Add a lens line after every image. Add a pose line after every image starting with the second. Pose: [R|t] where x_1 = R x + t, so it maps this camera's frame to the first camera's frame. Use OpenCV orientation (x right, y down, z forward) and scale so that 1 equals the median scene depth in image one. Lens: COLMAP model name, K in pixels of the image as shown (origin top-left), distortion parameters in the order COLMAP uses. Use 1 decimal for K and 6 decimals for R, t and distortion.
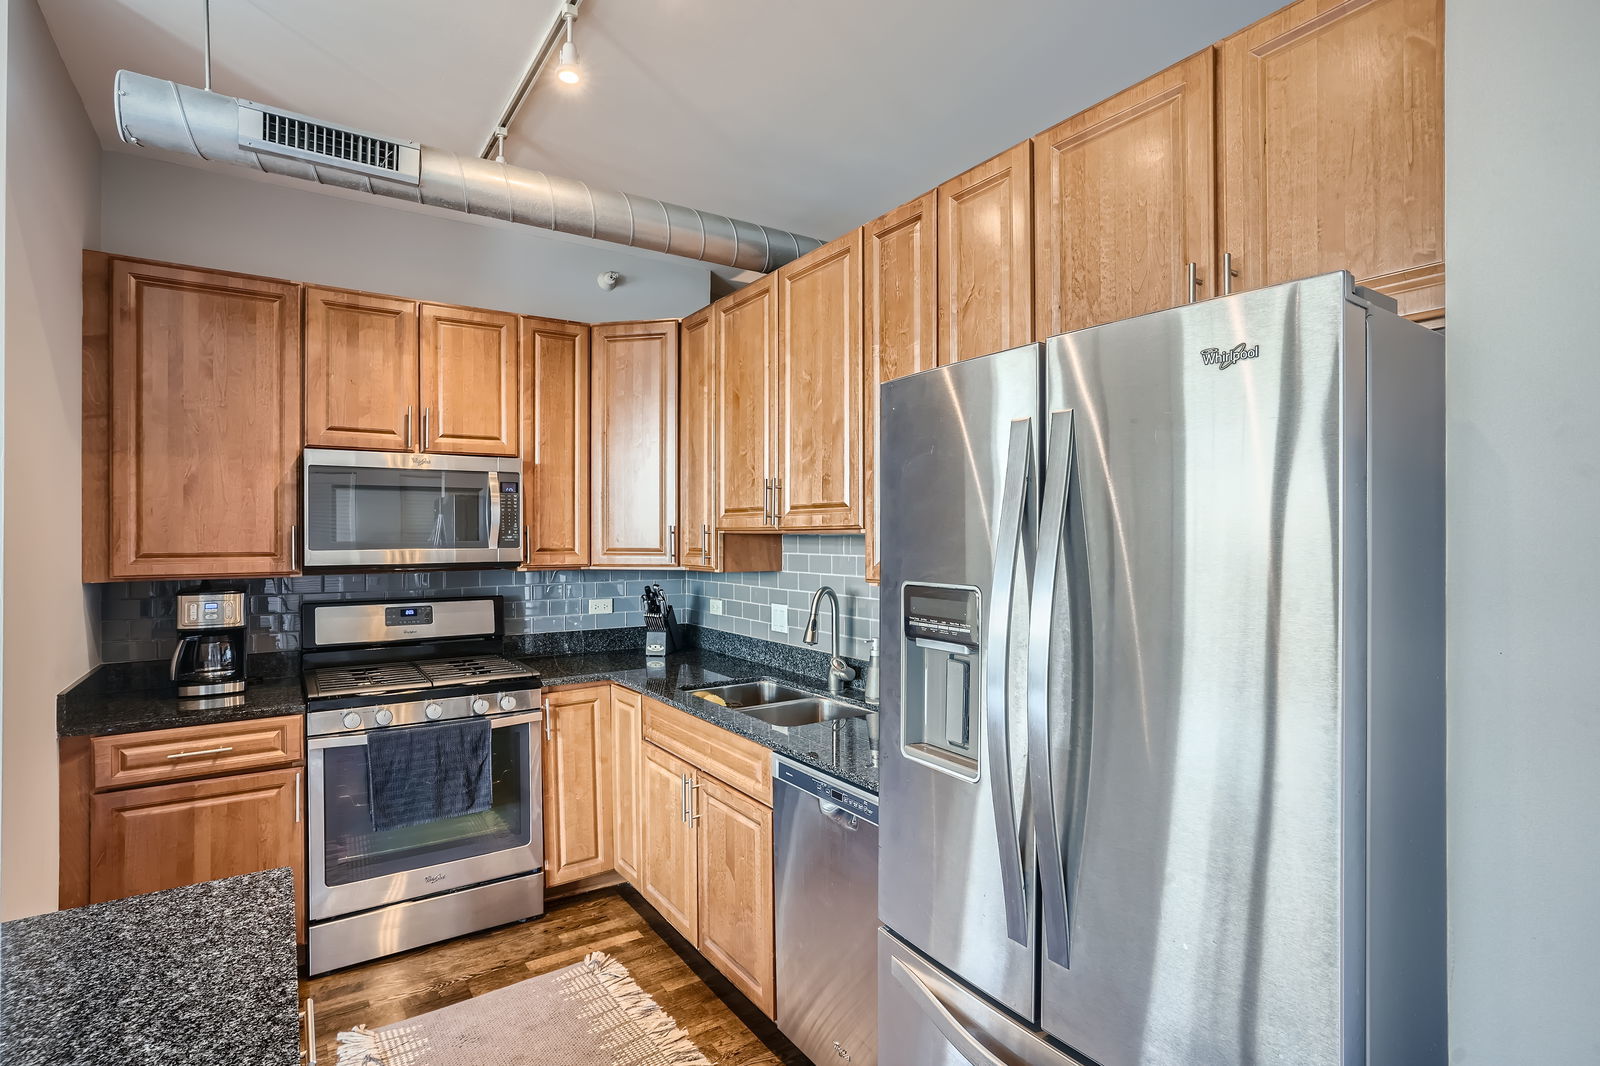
lens RADIAL K [[798.5, 0, 800.0], [0, 798.5, 533.0], [0, 0, 1]] dist [-0.000394, -0.000075]
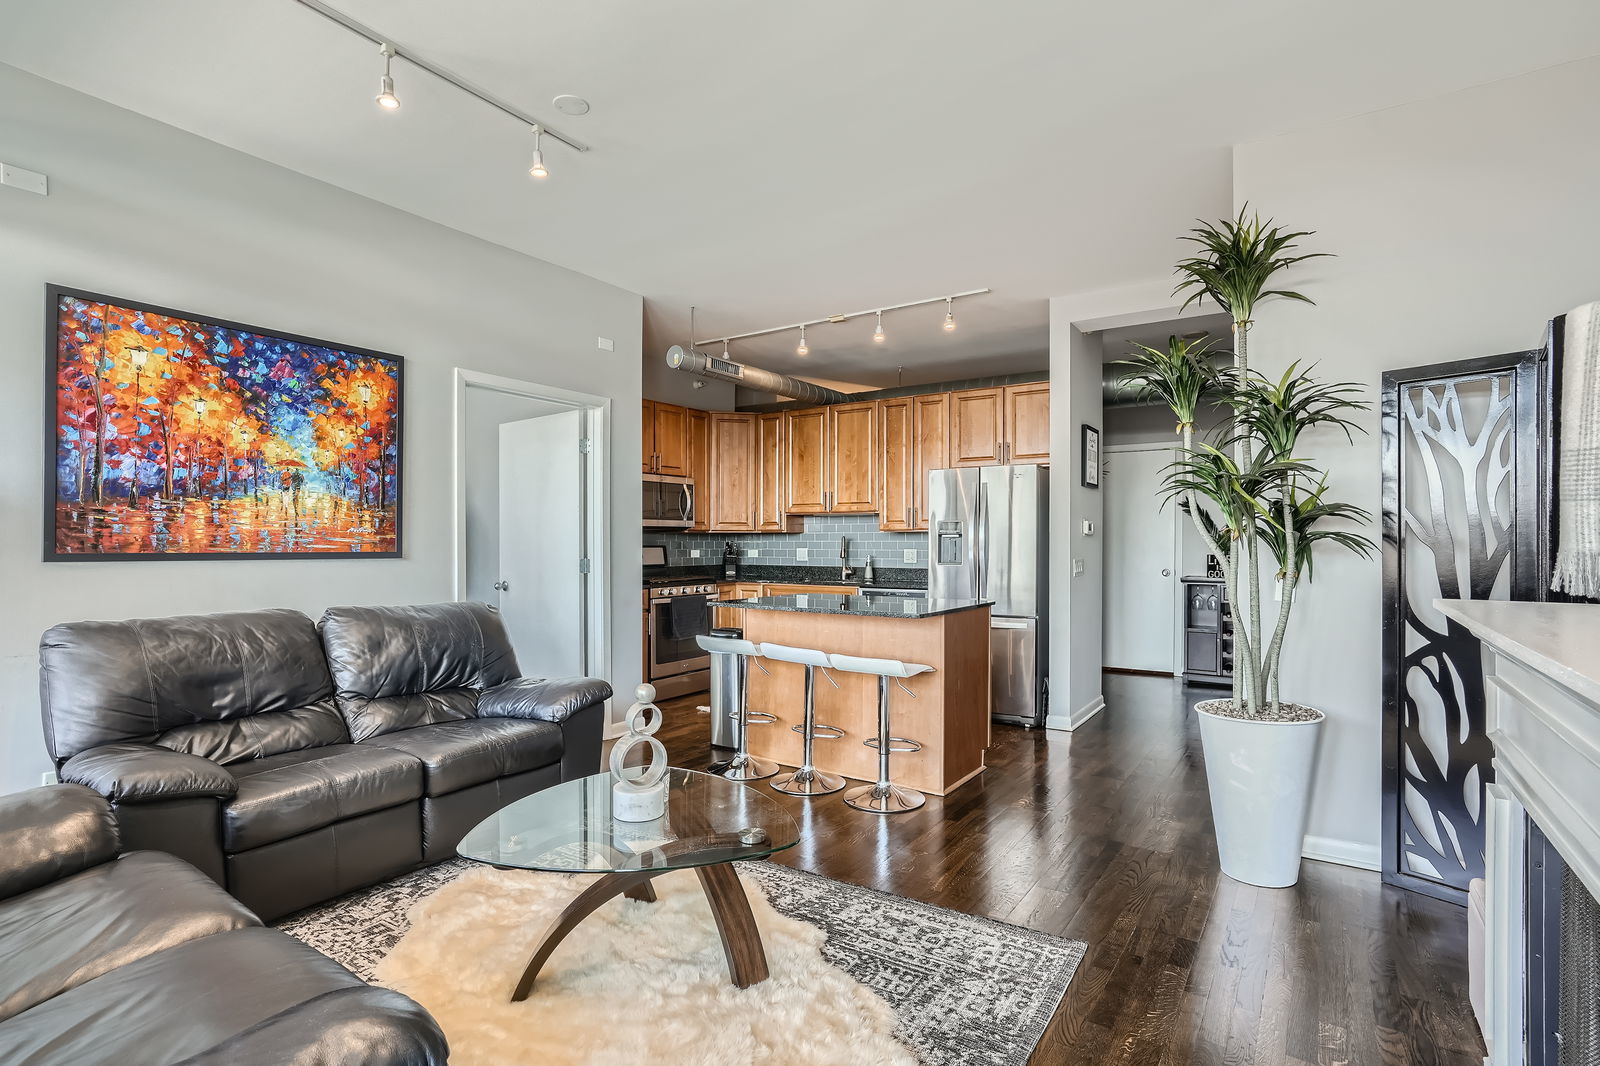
lens RADIAL K [[784.0, 0, 800.0], [0, 784.0, 533.0], [0, 0, 1]] dist [-0.000043, 0.000000]
pose [[0.921528, 0.005944, 0.388265, -0.944302], [-0.001595, 0.999932, -0.011523, 0.078958], [-0.388308, 0.010000, 0.921476, -1.069733]]
